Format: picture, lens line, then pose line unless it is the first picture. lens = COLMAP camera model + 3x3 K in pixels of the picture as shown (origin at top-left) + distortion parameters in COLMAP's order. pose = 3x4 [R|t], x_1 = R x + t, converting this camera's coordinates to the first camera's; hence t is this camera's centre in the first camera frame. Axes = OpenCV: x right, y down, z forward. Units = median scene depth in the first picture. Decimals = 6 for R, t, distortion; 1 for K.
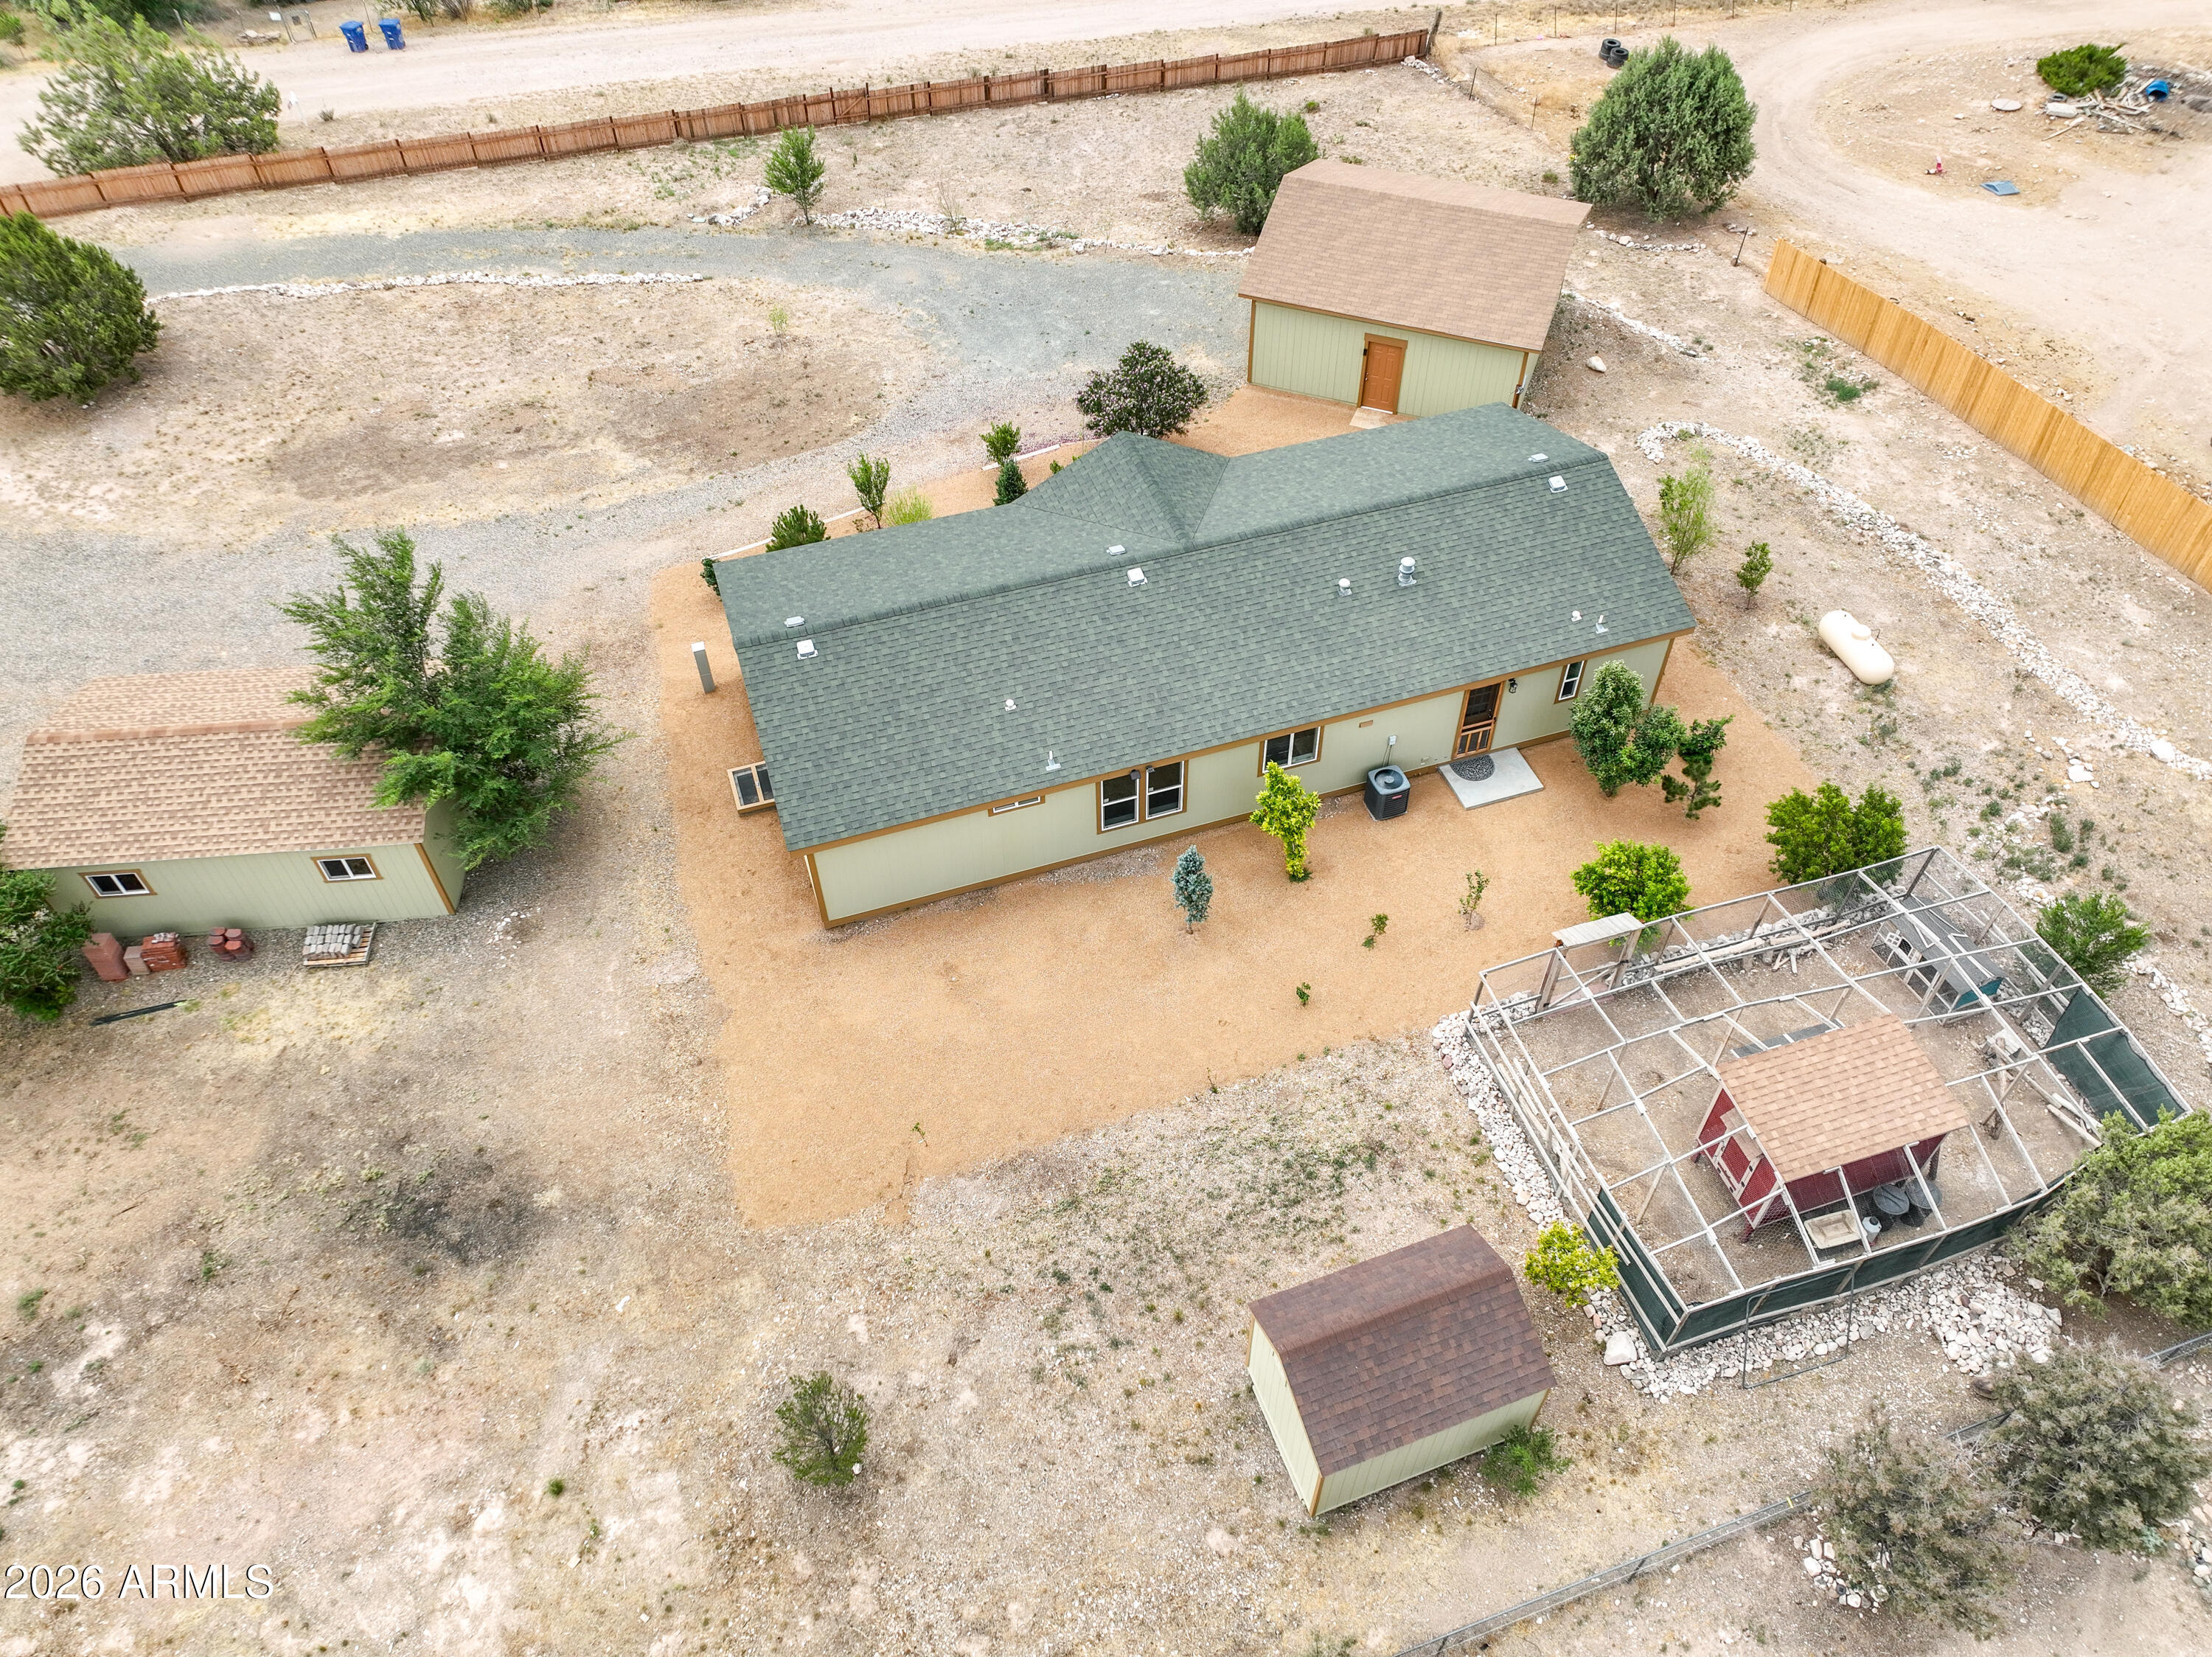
lens RADIAL K [[1609.8, 0, 1122.4], [0, 1609.8, 799.0], [0, 0, 1]] dist [-0.005909, 0.027903]
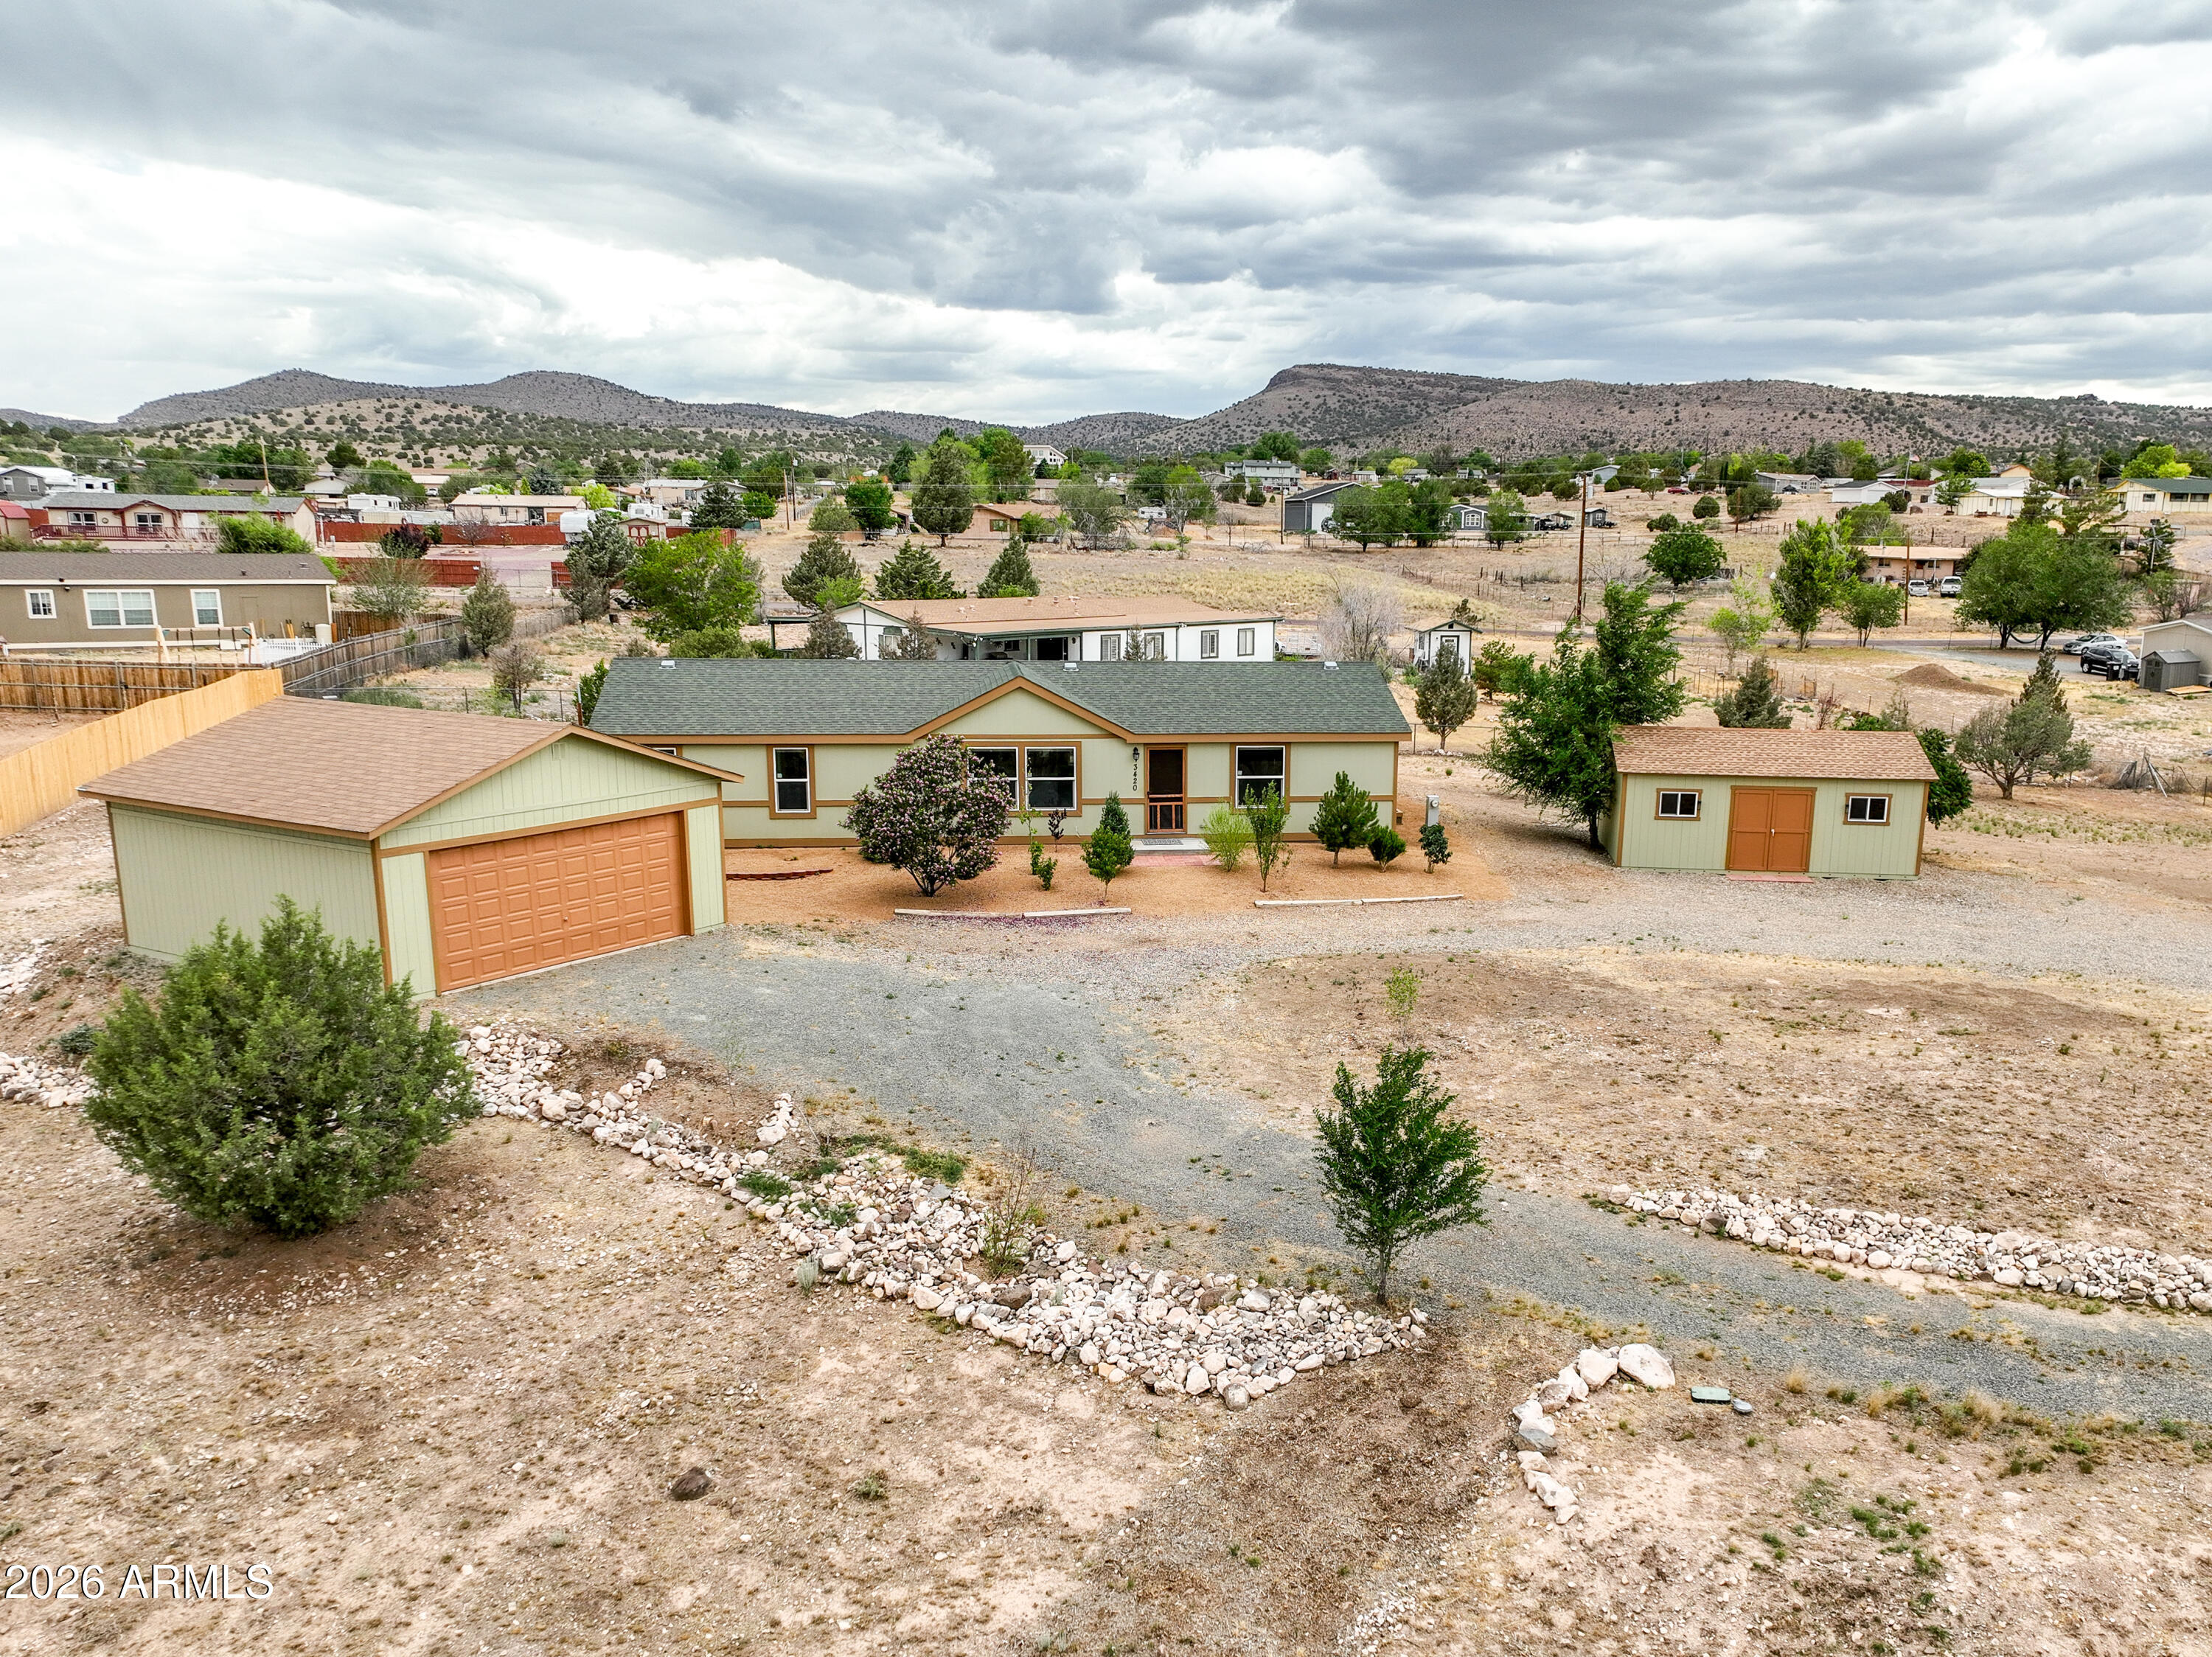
lens RADIAL K [[1879.8, 0, 1256.5], [0, 1879.8, 877.3], [0, 0, 1]] dist [0.001177, -0.000783]
pose [[-0.986950, -0.043552, 0.155027, -0.379488], [0.108293, 0.532993, 0.839161, -1.280955], [-0.119175, 0.844998, -0.521321, 1.899483]]
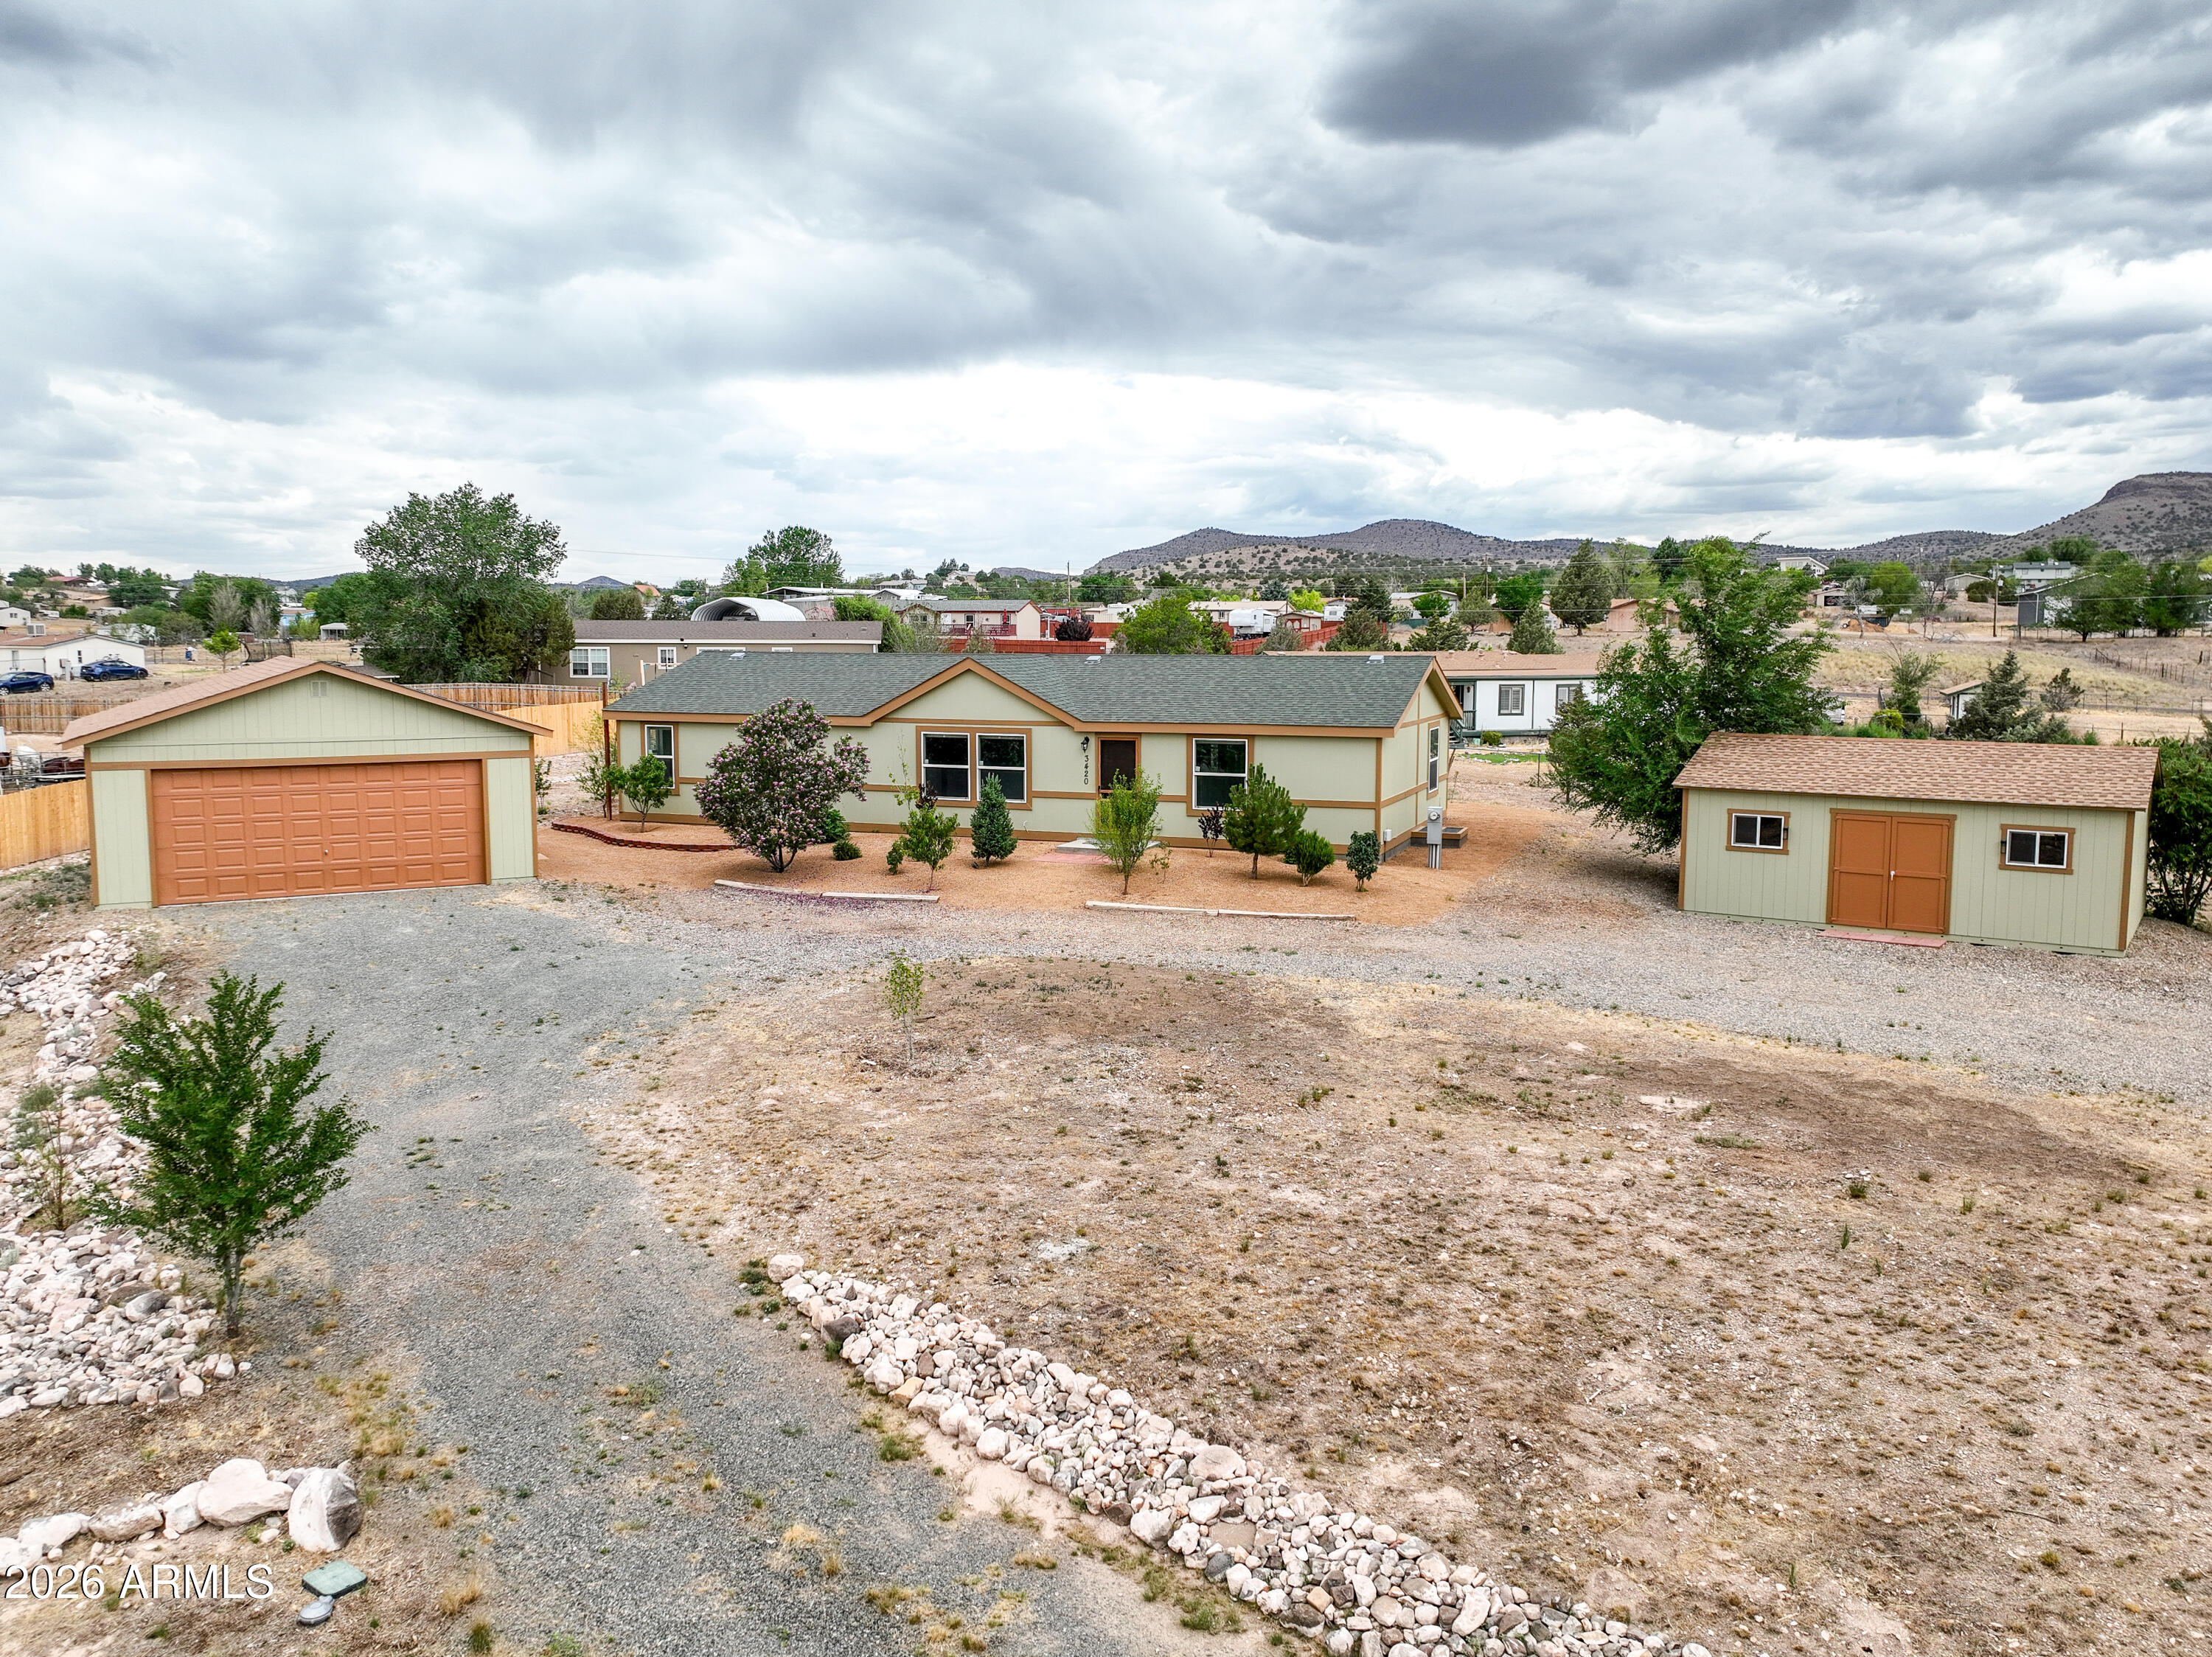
lens RADIAL K [[1694.0, 0, 1115.6], [0, 1694.0, 819.7], [0, 0, 1]] dist [0.004846, 0.002132]
pose [[-0.775491, -0.067624, 0.627726, -0.796654], [0.463717, 0.613724, 0.638991, -0.864916], [-0.428461, 0.786619, -0.444579, 1.649024]]
